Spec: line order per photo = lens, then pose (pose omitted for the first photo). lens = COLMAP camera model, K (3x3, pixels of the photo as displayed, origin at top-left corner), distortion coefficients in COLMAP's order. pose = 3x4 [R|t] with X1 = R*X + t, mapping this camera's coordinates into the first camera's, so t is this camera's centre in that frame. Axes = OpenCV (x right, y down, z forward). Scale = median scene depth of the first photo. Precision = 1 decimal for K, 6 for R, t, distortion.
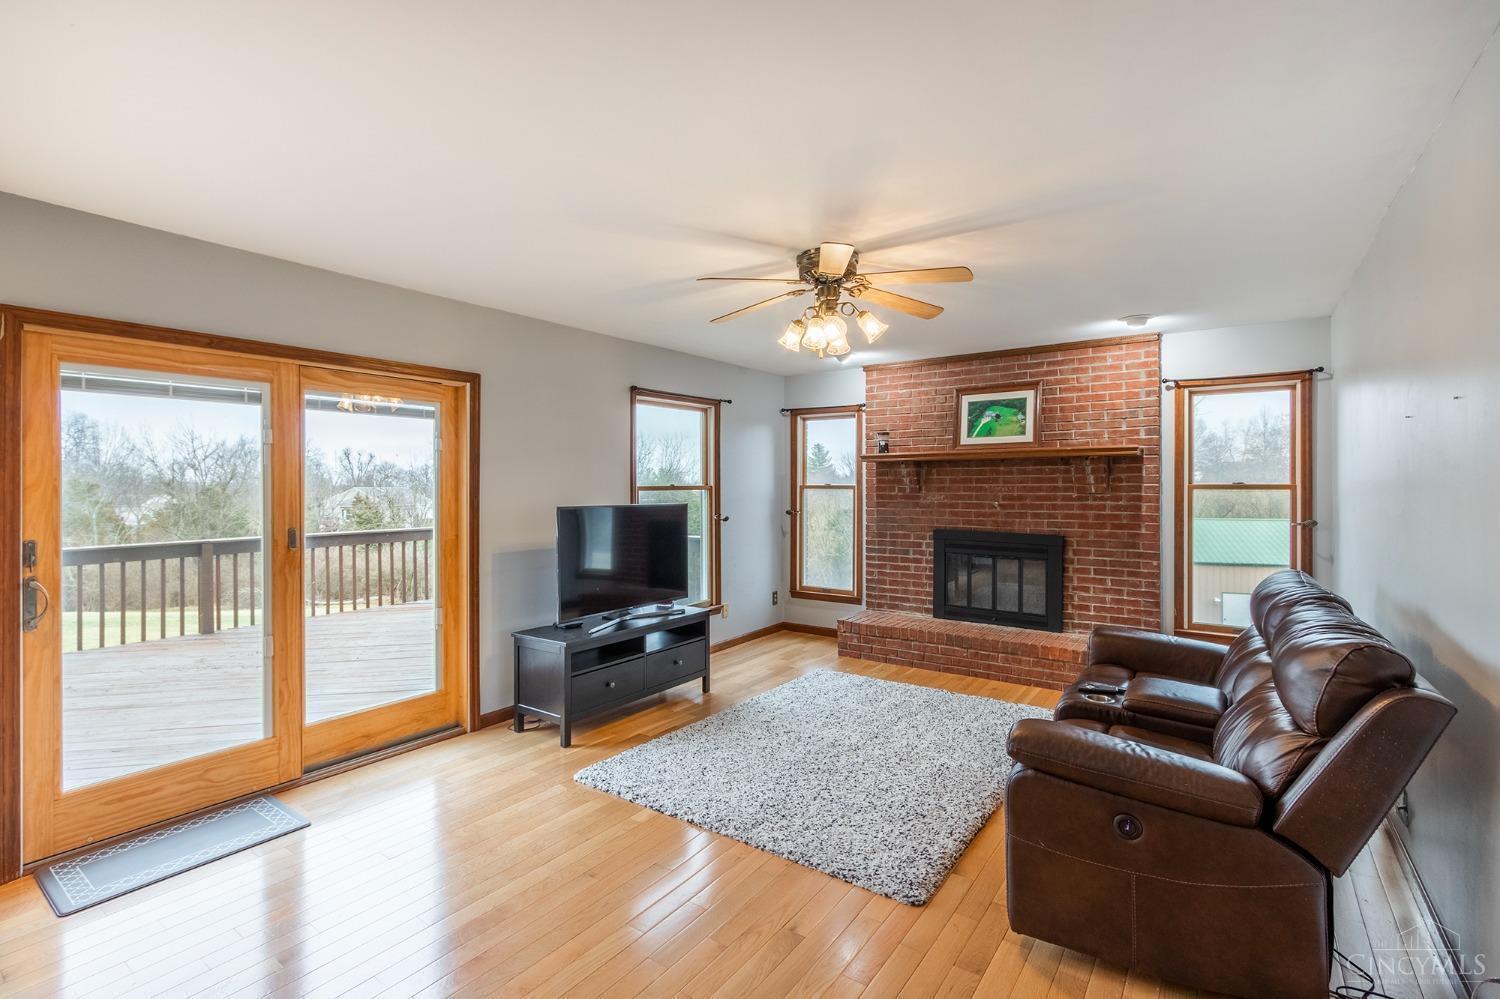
lens RADIAL K [[715.0, 0, 689.2], [0, 715.0, 488.0], [0, 0, 1]] dist [0.000307, 0.000288]
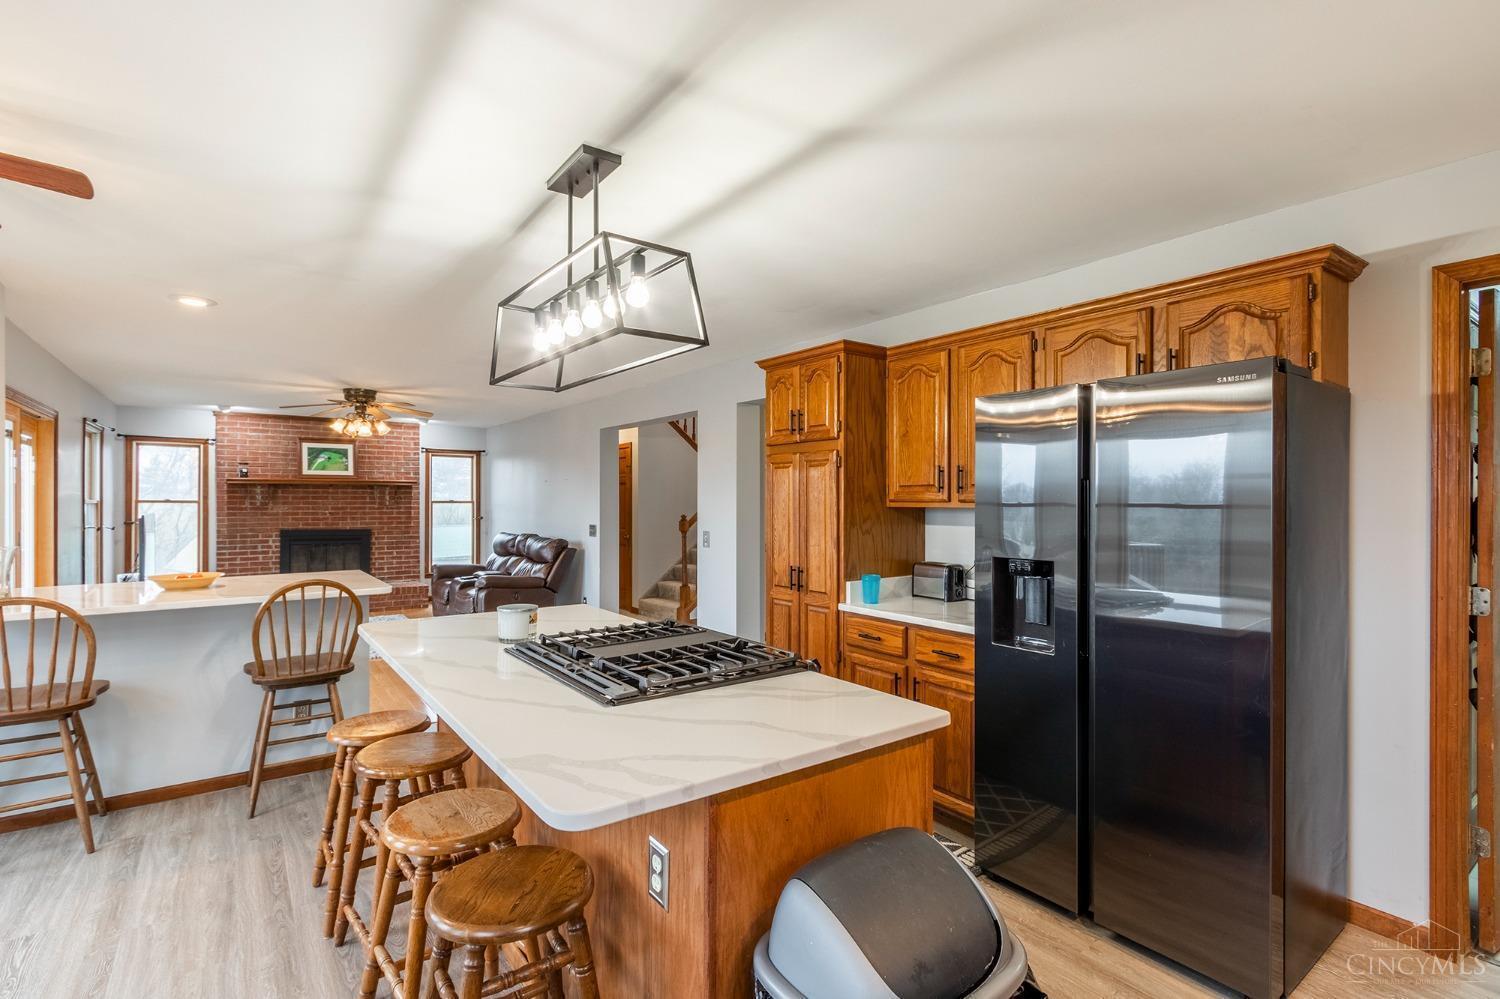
lens RADIAL K [[715.0, 0, 761.0], [0, 715.0, 507.1], [0, 0, 1]] dist [0.000307, 0.000288]
pose [[0.288823, -0.003997, 0.957374, -0.824227], [0.000898, 0.999992, 0.003904, 0.005356], [-0.957382, -0.000268, 0.288825, -0.402464]]
